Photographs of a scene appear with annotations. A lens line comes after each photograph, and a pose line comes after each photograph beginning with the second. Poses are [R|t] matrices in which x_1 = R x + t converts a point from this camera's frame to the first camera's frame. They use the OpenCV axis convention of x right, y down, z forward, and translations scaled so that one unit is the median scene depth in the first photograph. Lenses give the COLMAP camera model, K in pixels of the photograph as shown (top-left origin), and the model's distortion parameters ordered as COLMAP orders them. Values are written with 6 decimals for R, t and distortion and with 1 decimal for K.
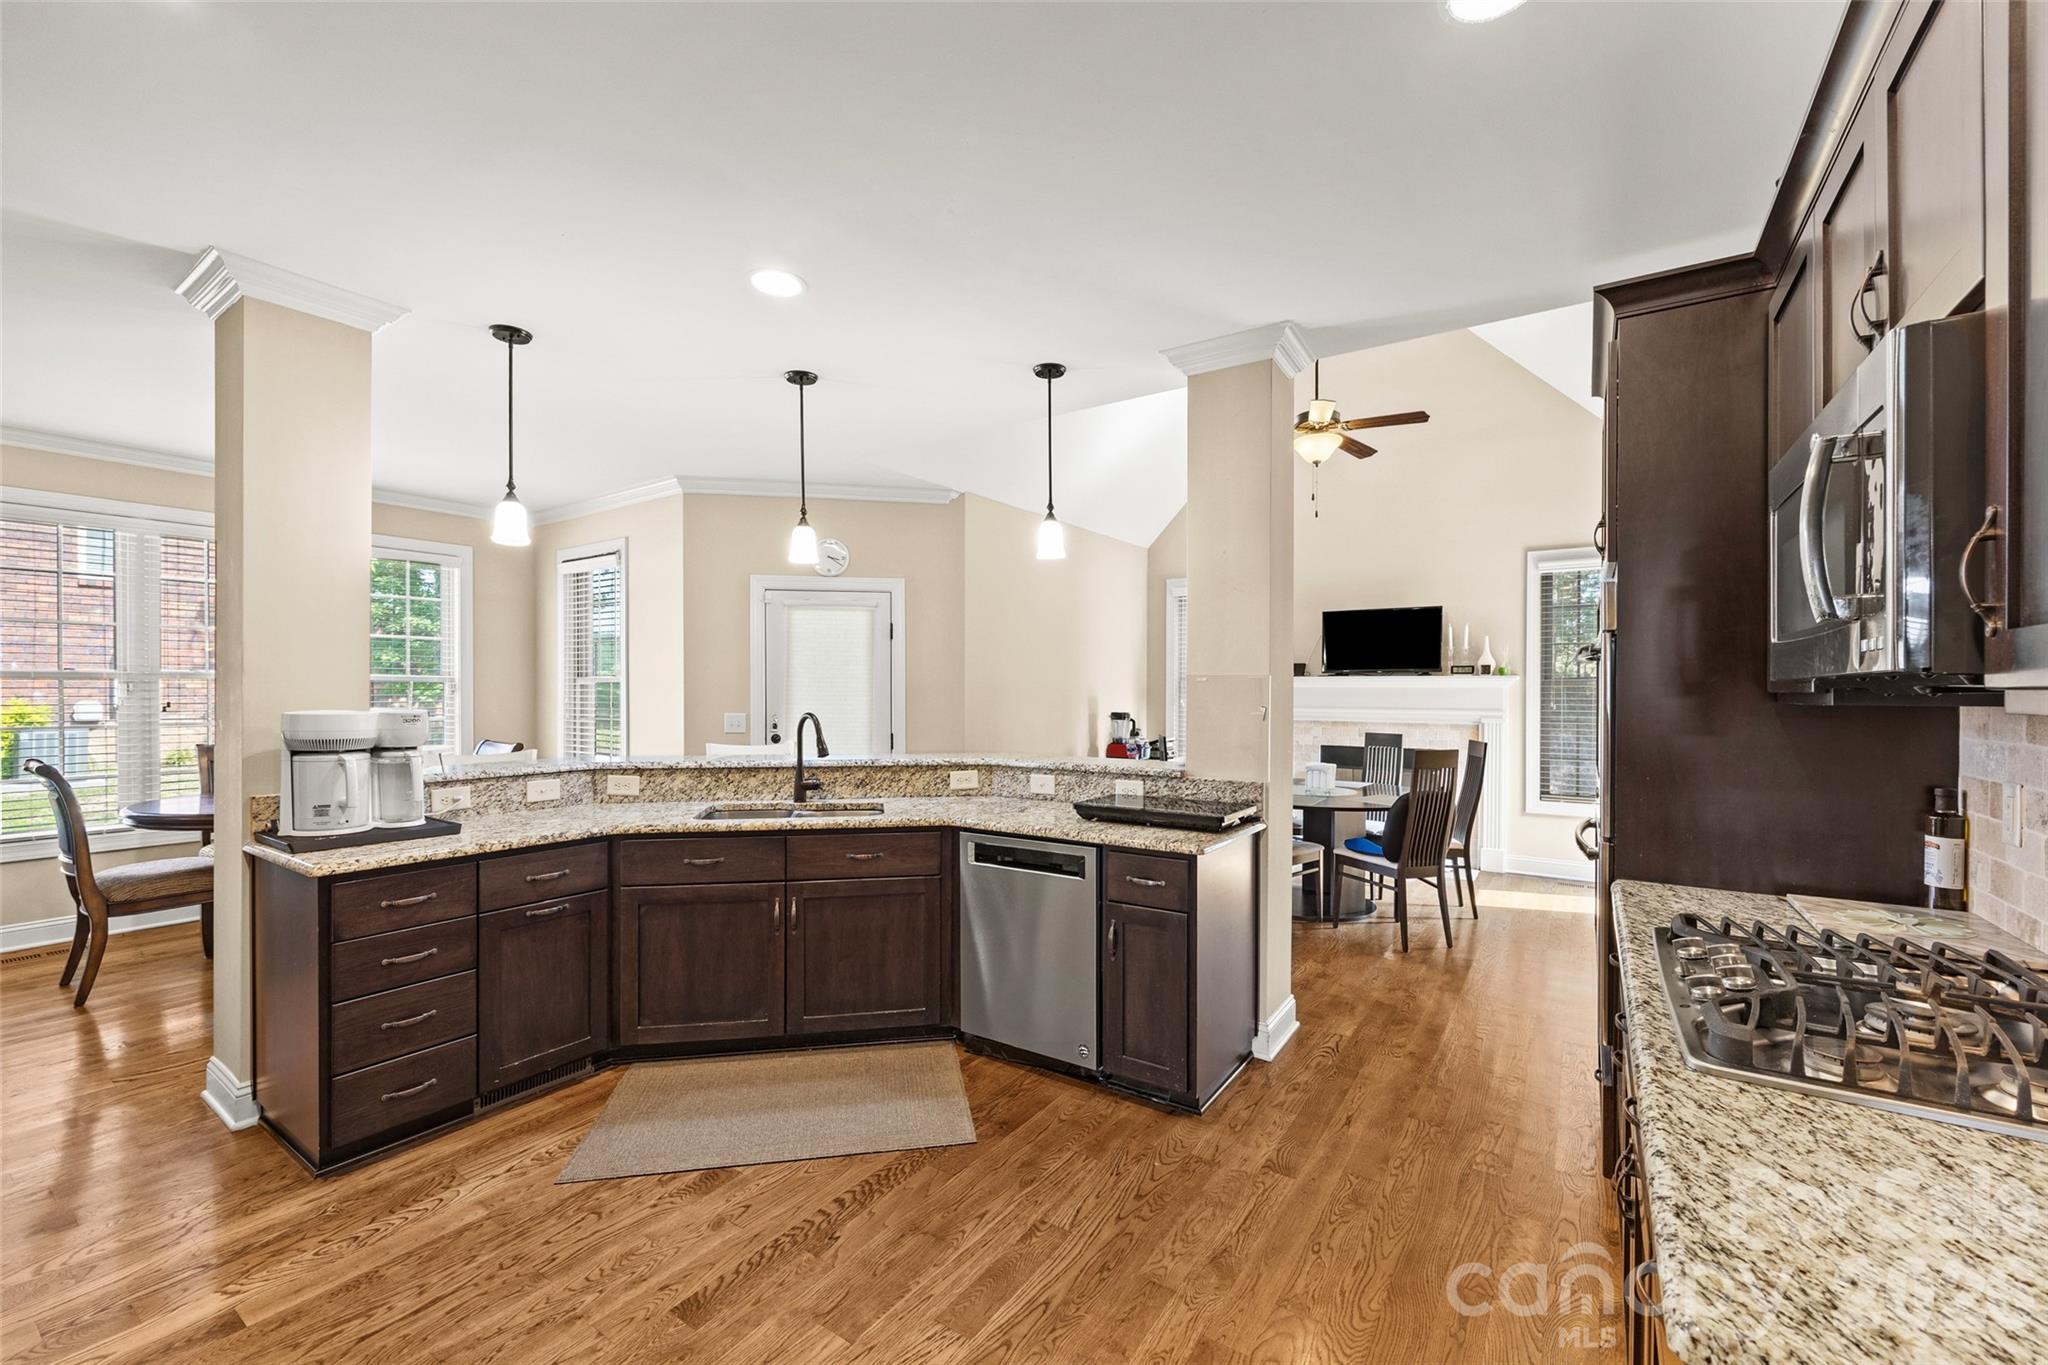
lens RADIAL K [[831.1, 0, 1028.8], [0, 831.1, 693.1], [0, 0, 1]] dist [-0.003736, -0.000064]
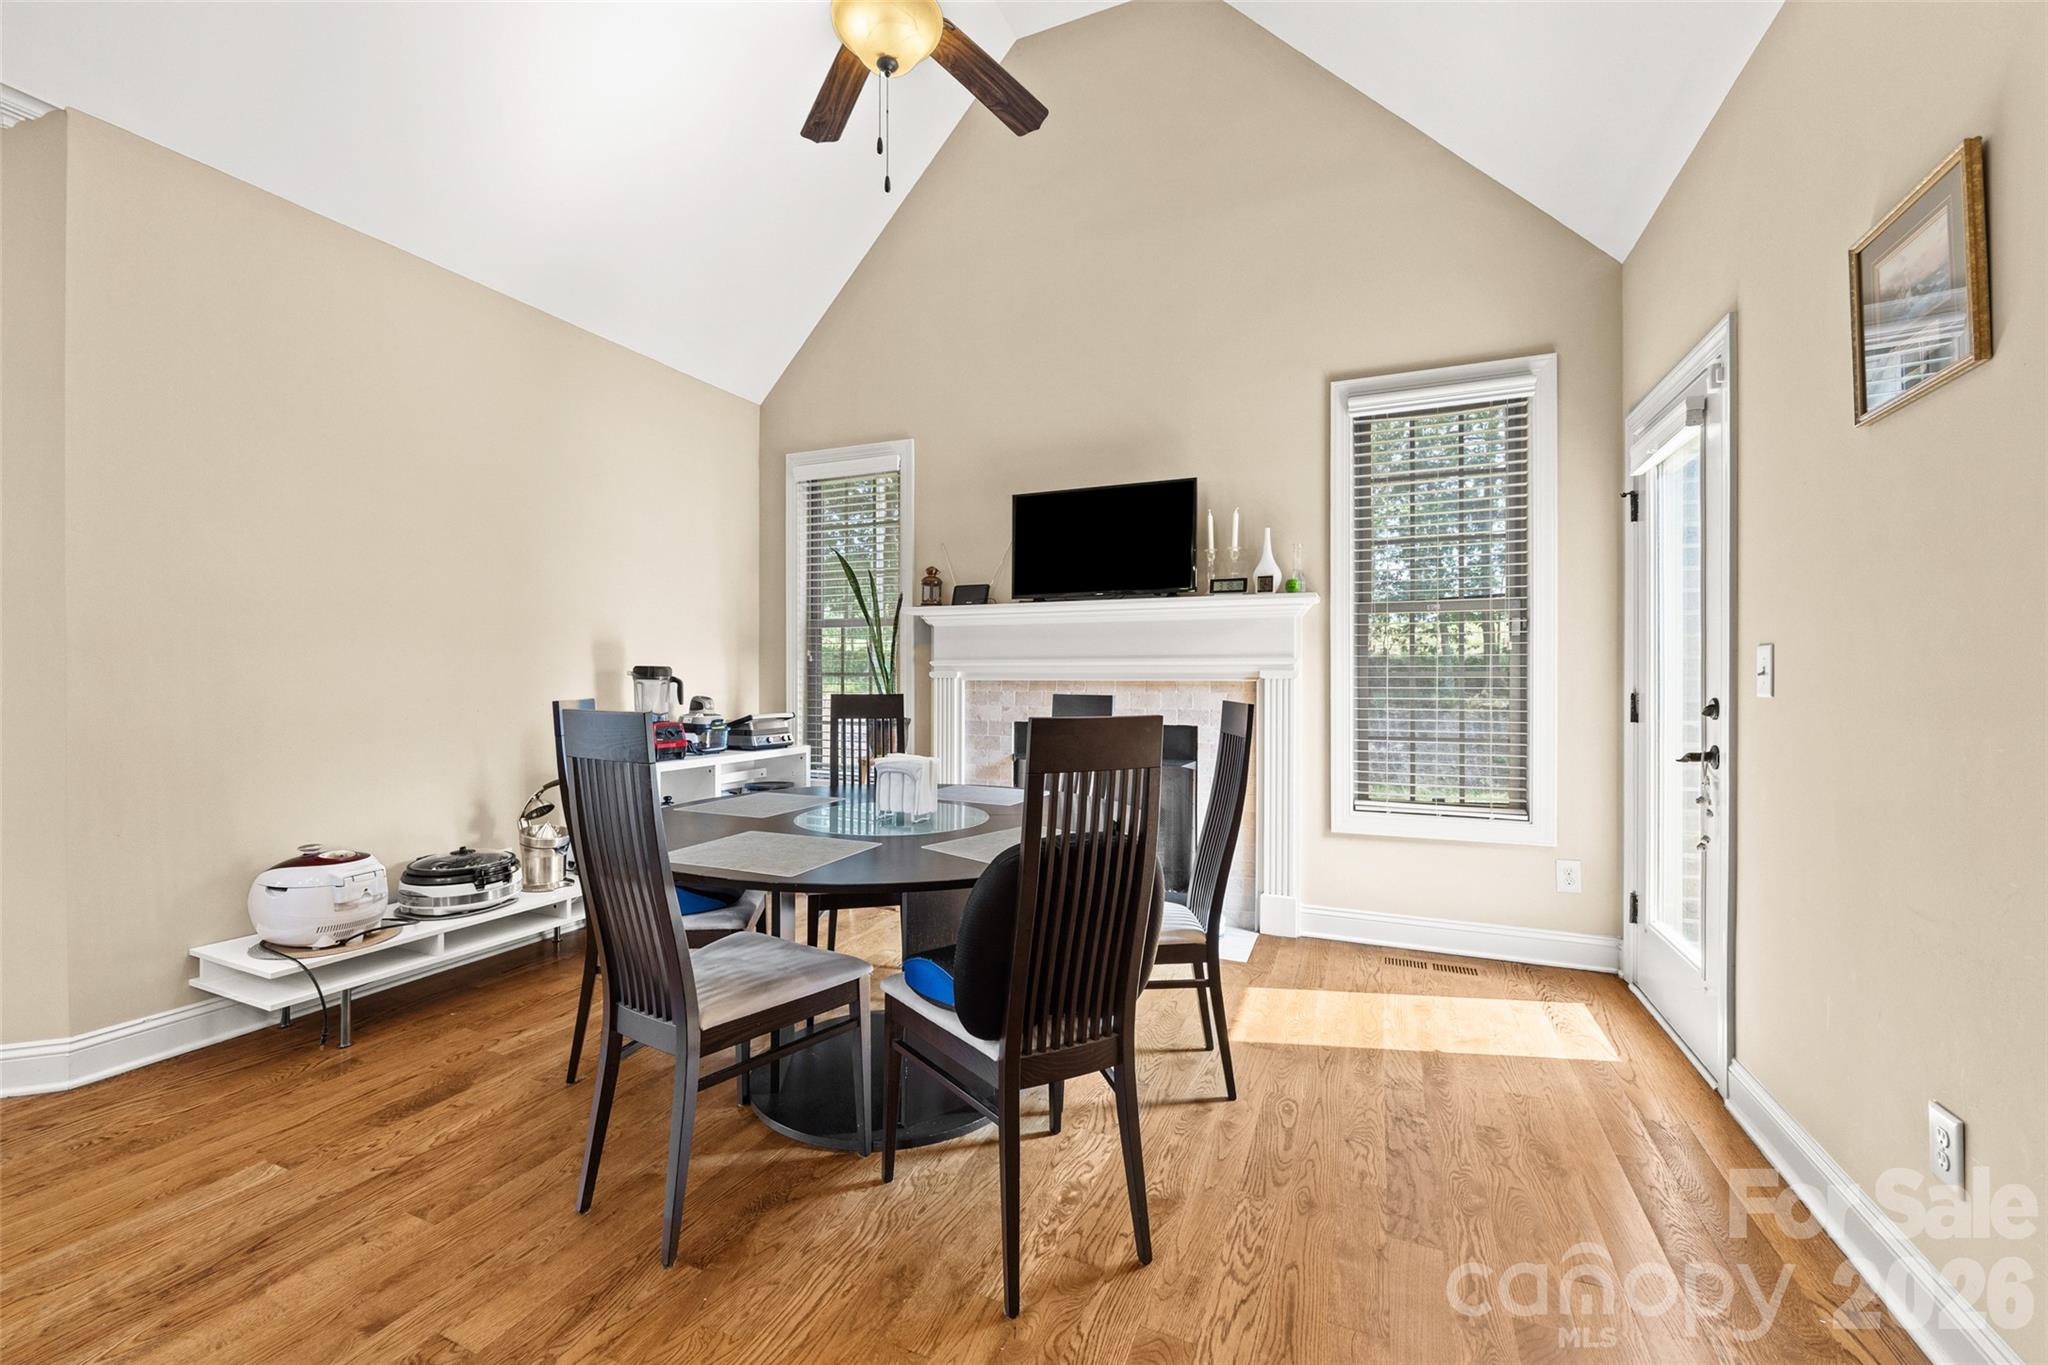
lens RADIAL K [[831.1, 0, 1038.0], [0, 831.1, 677.2], [0, 0, 1]] dist [-0.003736, -0.000064]
pose [[0.980388, -0.002934, 0.197054, 0.282917], [0.003230, 0.999994, -0.001177, 0.035578], [-0.197050, 0.001790, 0.980392, 0.468775]]
